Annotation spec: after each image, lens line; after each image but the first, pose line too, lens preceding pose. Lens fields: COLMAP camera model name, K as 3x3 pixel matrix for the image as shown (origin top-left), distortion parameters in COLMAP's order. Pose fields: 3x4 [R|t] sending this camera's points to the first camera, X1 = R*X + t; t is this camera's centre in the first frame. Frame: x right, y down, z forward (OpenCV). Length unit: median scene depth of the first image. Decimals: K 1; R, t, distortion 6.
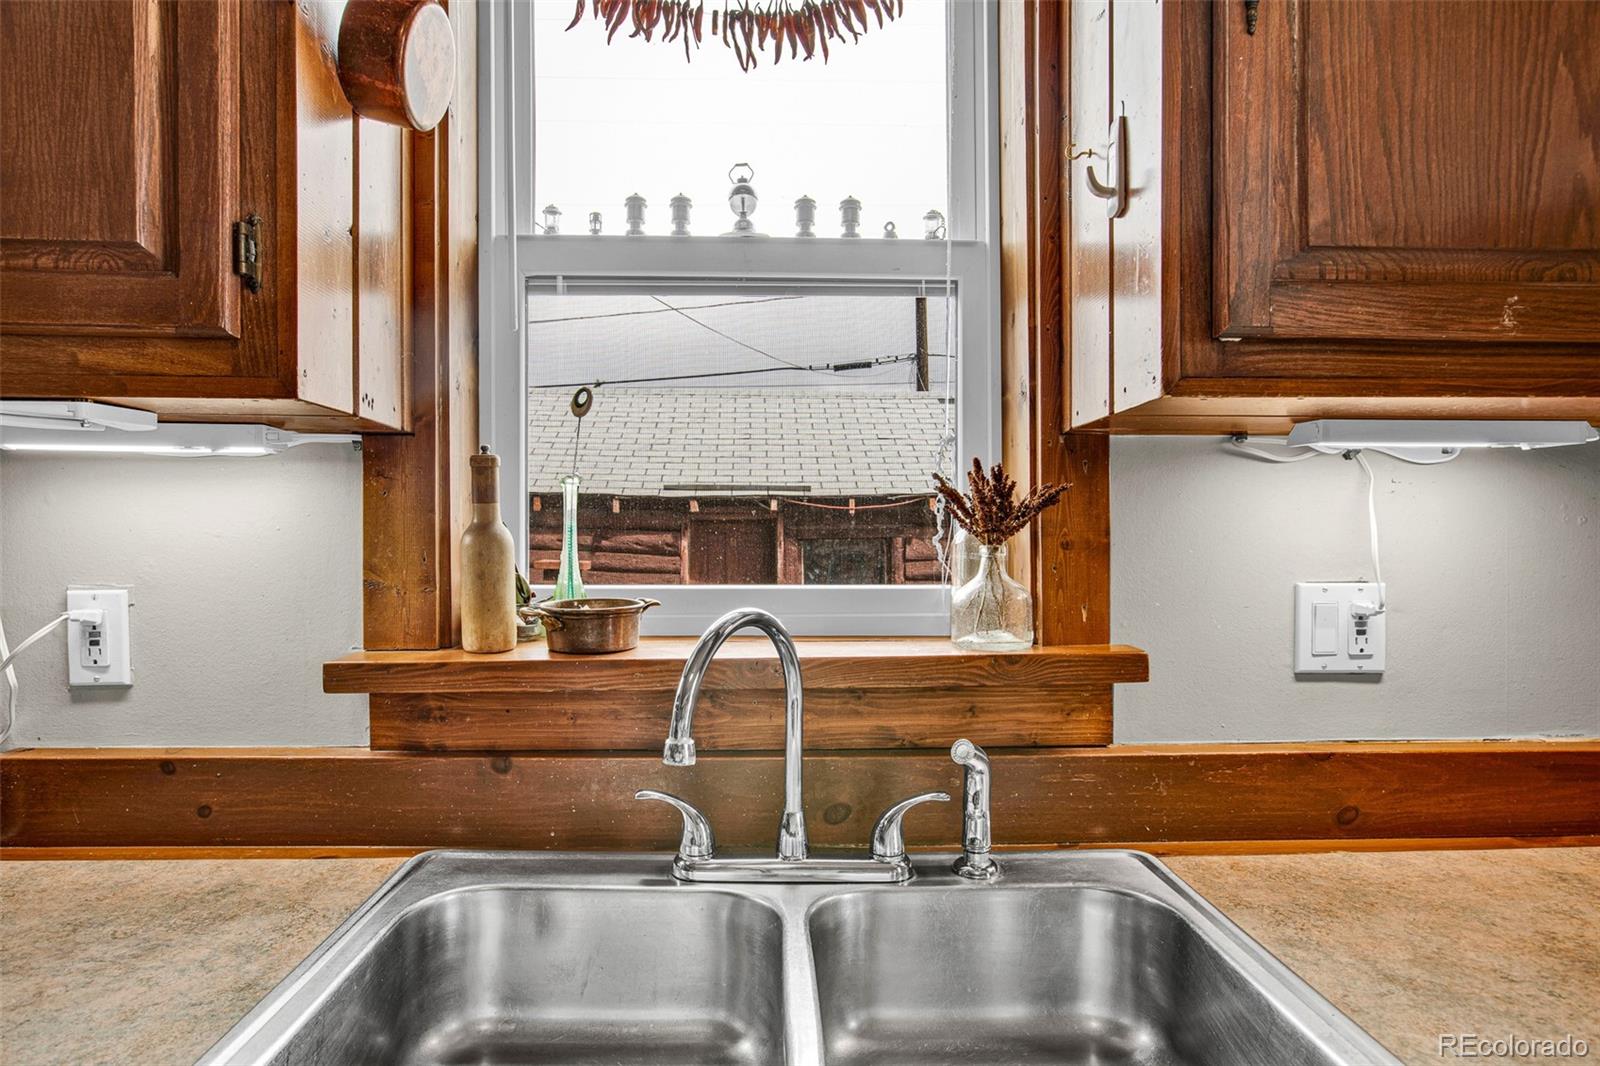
lens RADIAL K [[923.5, 0, 779.0], [0, 923.5, 552.6], [0, 0, 1]] dist [-0.049841, 0.037505]
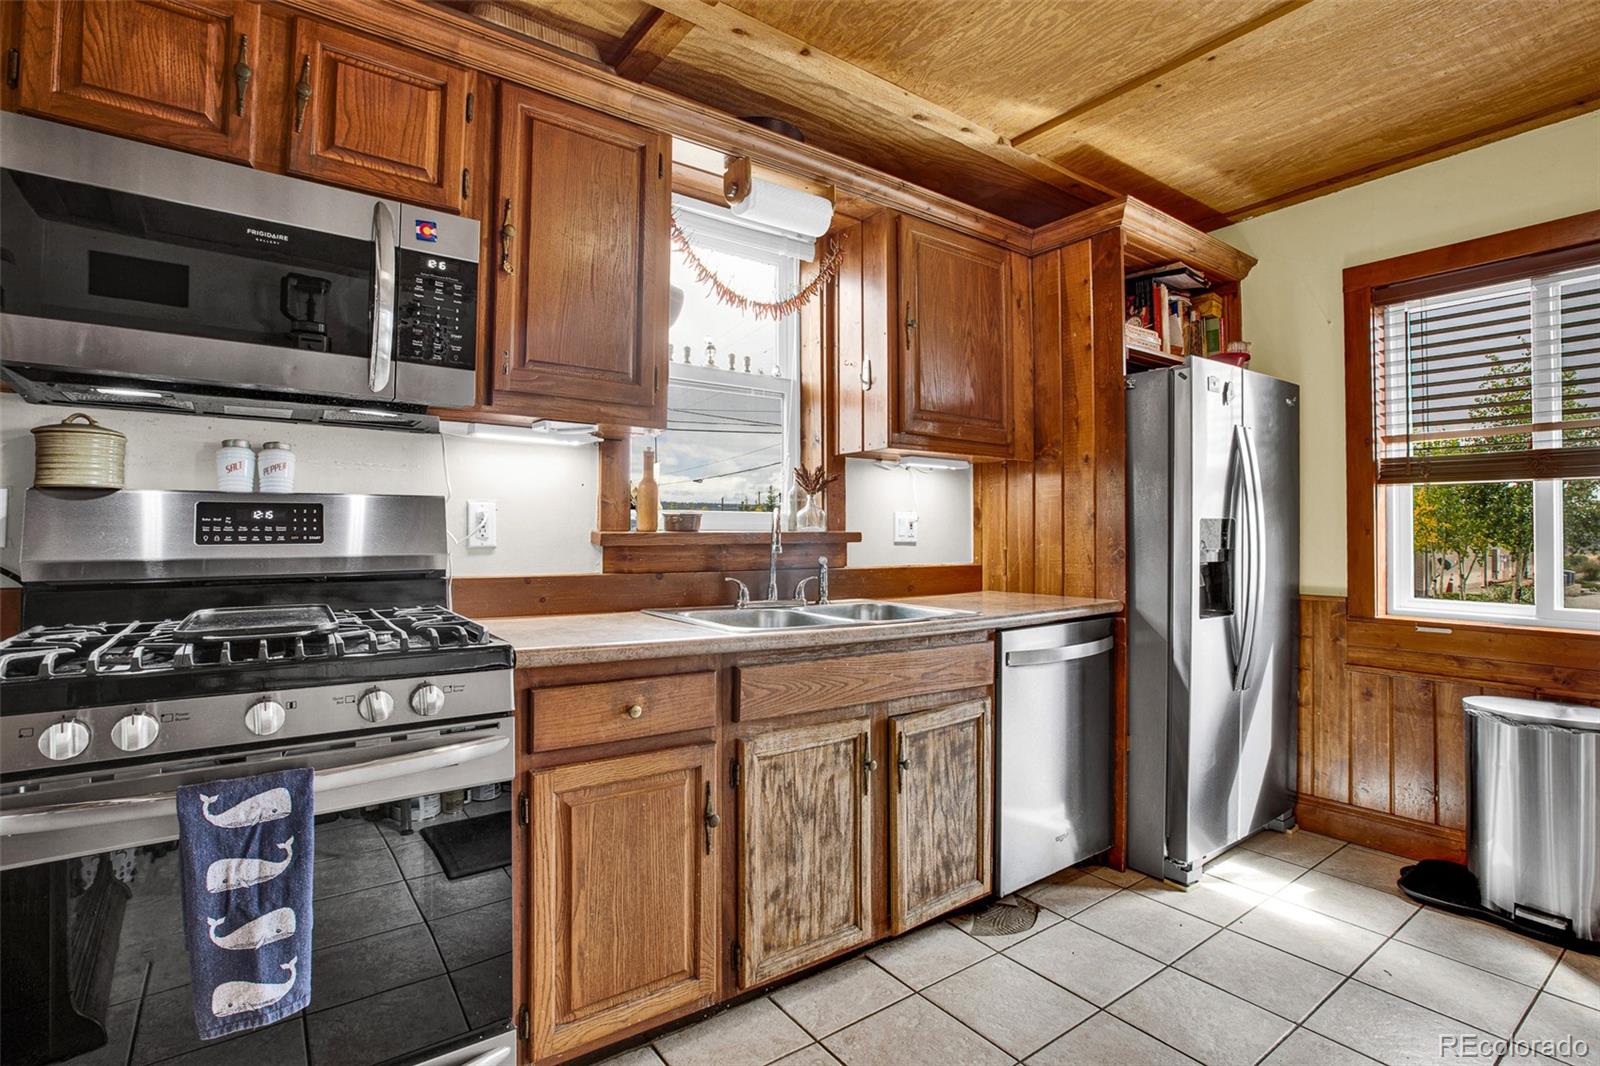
lens RADIAL K [[776.4, 0, 802.0], [0, 776.4, 507.9], [0, 0, 1]] dist [-0.059800, 0.020737]
pose [[0.821101, 0.020382, 0.570419, -1.167084], [0.010979, 0.998613, -0.051486, 0.156904], [-0.570677, 0.048538, 0.819739, -0.931312]]
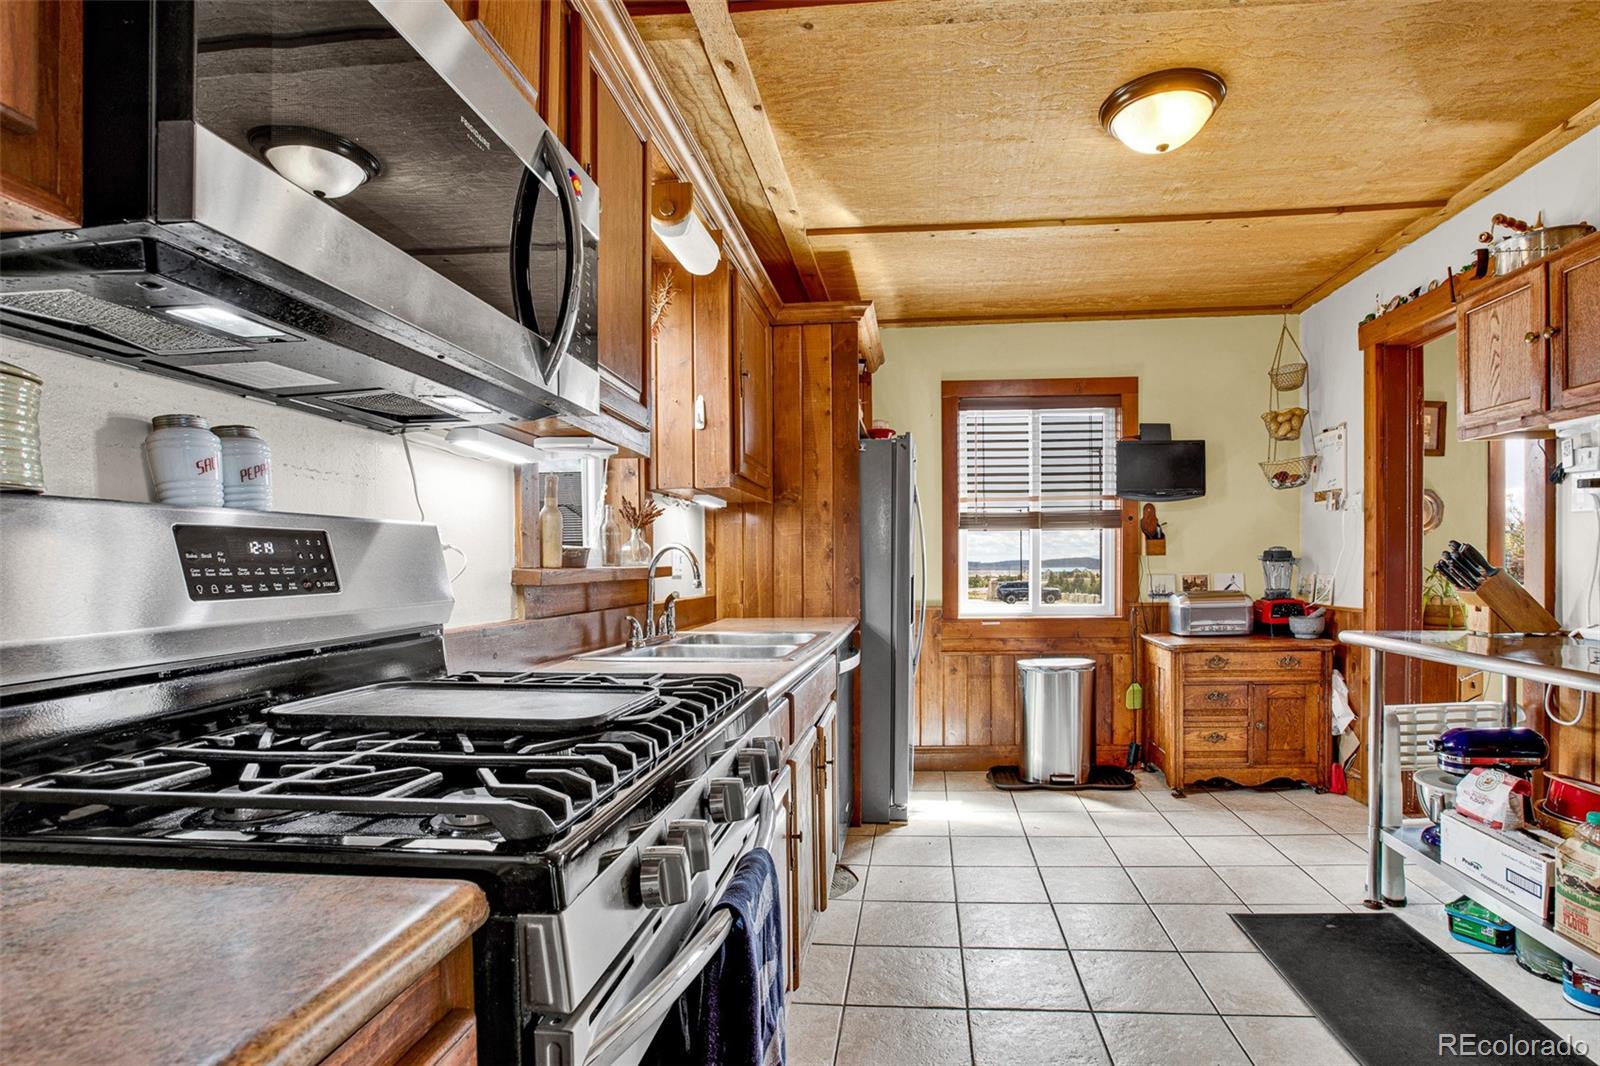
lens RADIAL K [[816.1, 0, 797.5], [0, 816.1, 563.1], [0, 0, 1]] dist [-0.046444, 0.013550]
pose [[0.101960, 0.000125, 0.994788, -2.126649], [0.039929, 0.999194, -0.004219, 0.127583], [-0.993987, 0.040151, 0.101873, 0.234681]]
